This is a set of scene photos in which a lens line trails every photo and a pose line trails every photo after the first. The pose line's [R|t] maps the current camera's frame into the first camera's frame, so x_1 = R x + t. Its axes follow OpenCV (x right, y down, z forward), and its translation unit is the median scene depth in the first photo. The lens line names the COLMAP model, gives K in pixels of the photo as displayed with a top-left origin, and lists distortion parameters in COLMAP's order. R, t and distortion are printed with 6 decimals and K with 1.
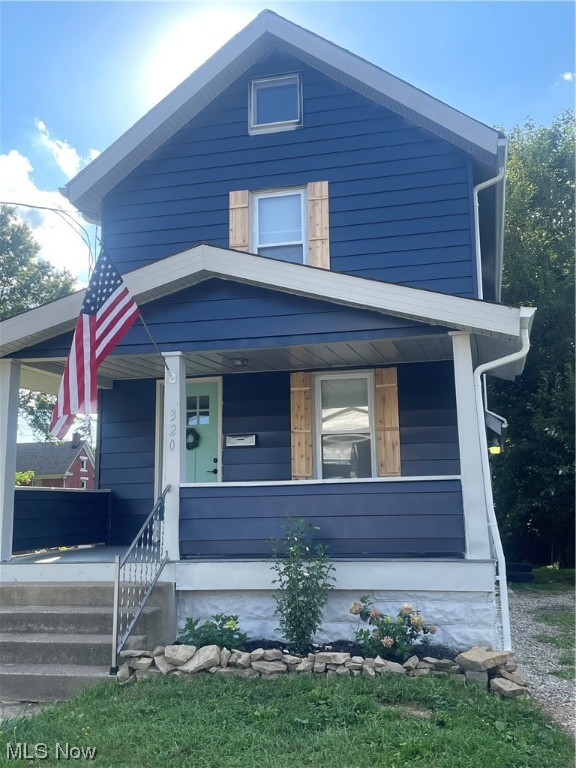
lens RADIAL K [[811.4, 0, 288.9], [0, 811.4, 373.6], [0, 0, 1]] dist [0.052758, 0.000000]
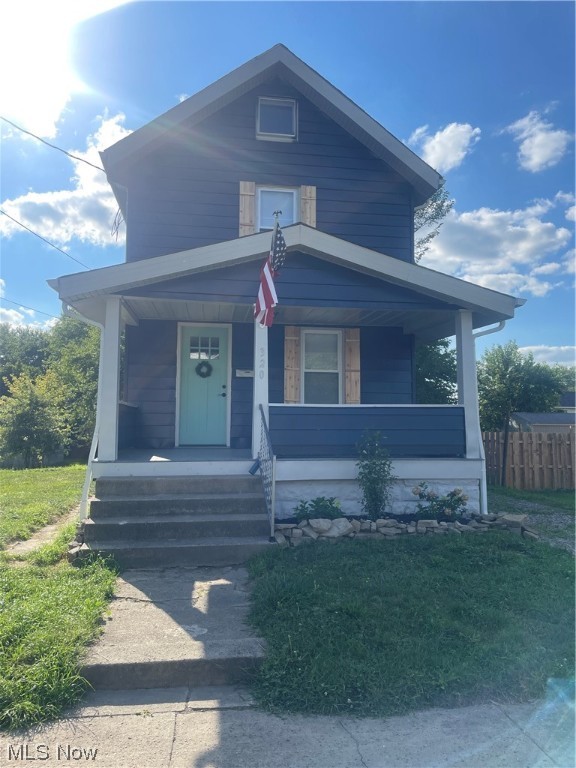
lens RADIAL K [[580.2, 0, 290.2], [0, 580.2, 383.2], [0, 0, 1]] dist [0.076878, -0.100658]
pose [[0.923249, 0.048384, 0.381142, -0.455636], [-0.082974, 0.993738, 0.074839, 0.027117], [-0.375134, -0.100720, 0.921482, 0.105950]]
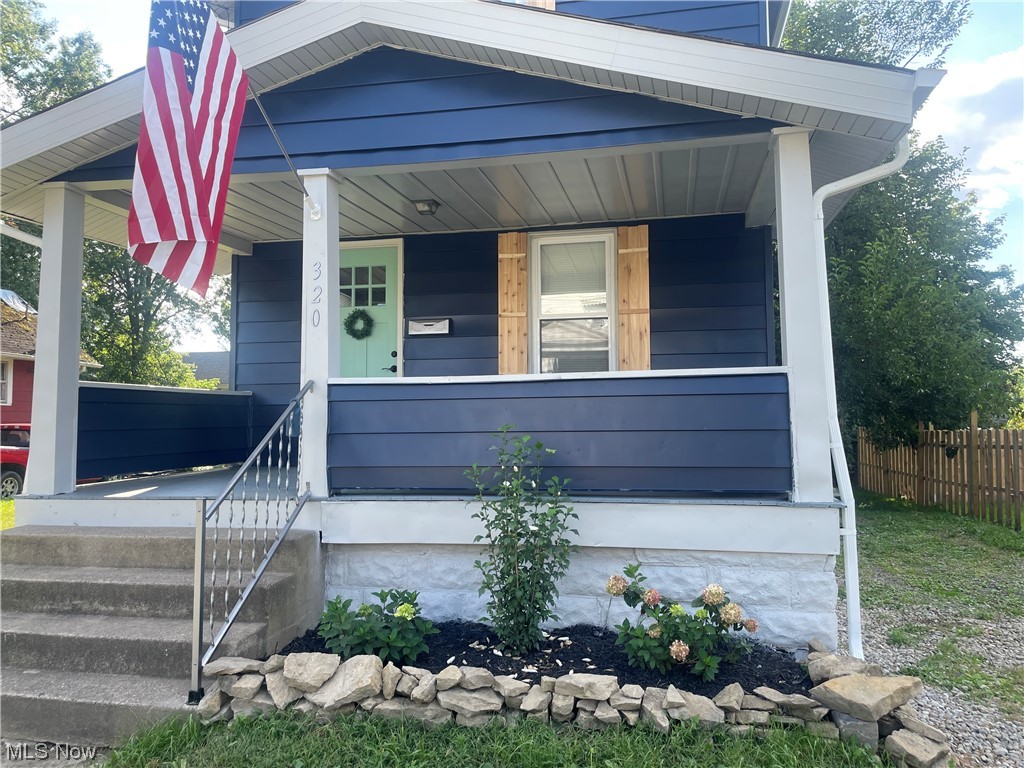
lens RADIAL K [[773.6, 0, 510.7], [0, 773.6, 377.0], [0, 0, 1]] dist [0.076878, -0.100658]
pose [[0.999253, 0.010134, 0.037289, -0.014506], [-0.014088, 0.994123, 0.107337, 0.065719], [-0.035982, -0.107783, 0.993523, 0.384507]]
